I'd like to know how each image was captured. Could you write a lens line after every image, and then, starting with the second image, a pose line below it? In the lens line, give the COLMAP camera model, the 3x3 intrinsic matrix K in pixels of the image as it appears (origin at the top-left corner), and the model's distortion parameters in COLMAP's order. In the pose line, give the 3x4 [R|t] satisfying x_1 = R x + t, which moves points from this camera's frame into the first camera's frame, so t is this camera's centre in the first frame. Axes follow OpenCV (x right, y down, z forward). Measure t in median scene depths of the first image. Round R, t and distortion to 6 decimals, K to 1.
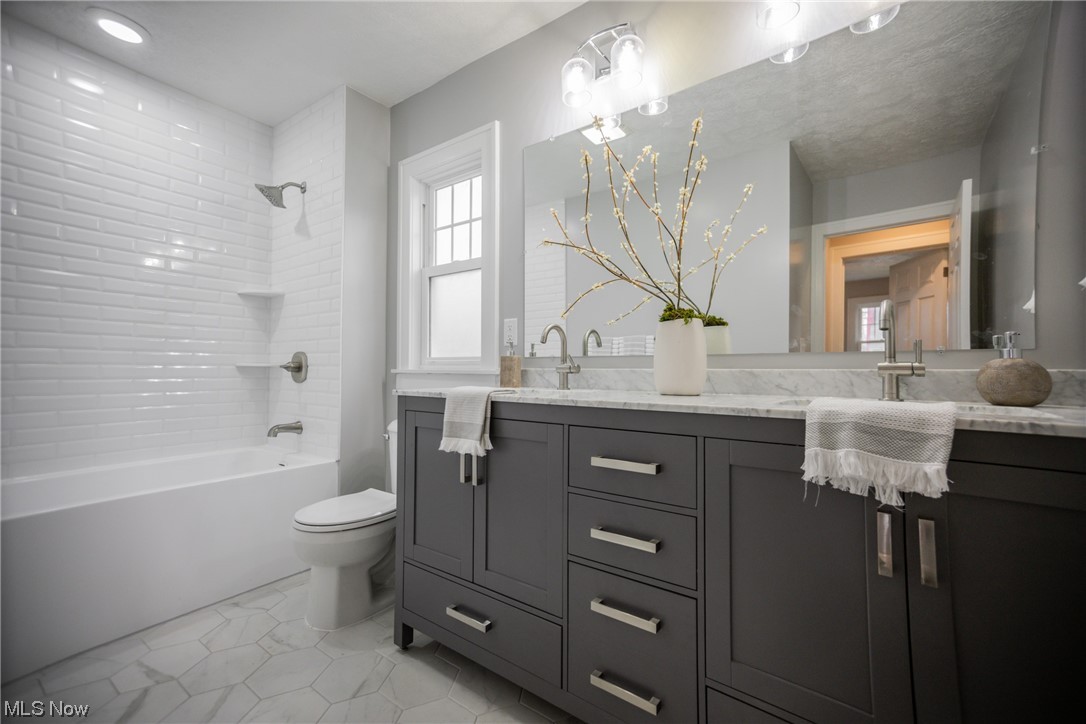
lens RADIAL K [[438.6, 0, 543.9], [0, 438.6, 372.0], [0, 0, 1]] dist [-0.001079, -0.000059]
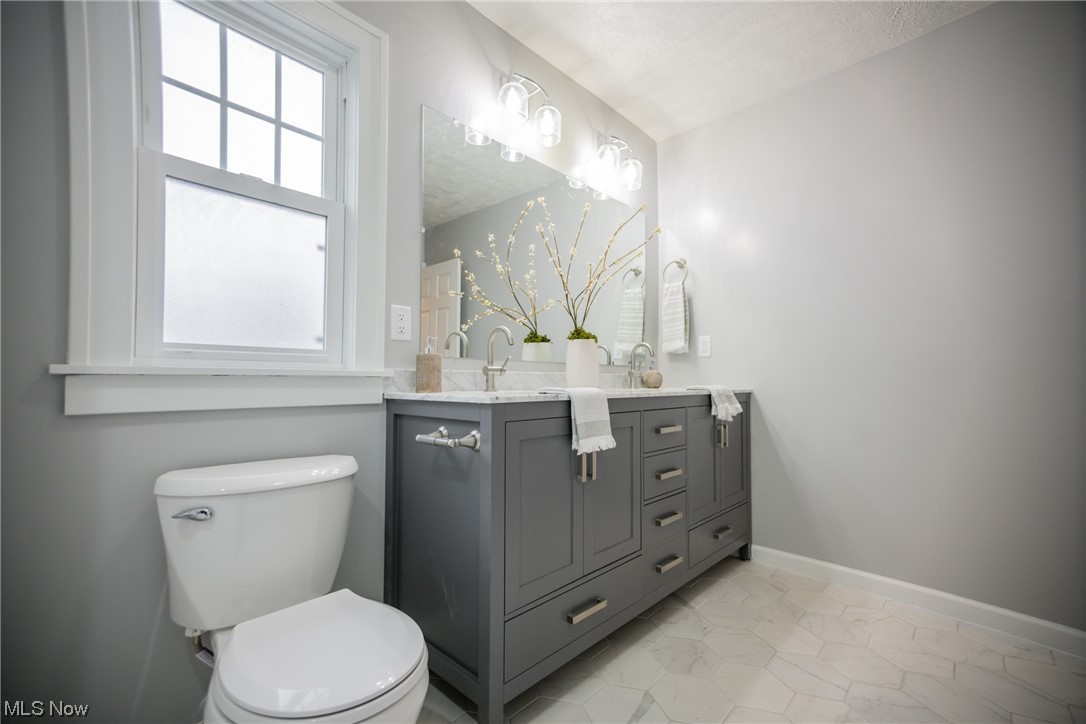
lens RADIAL K [[479.9, 0, 543.0], [0, 479.9, 362.0], [0, 0, 1]] dist [0.031131, -0.000012]
pose [[0.142789, 0.021257, 0.989525, -0.887123], [-0.012169, 0.999731, -0.019721, -0.006455], [-0.989678, -0.009226, 0.143010, 0.619238]]
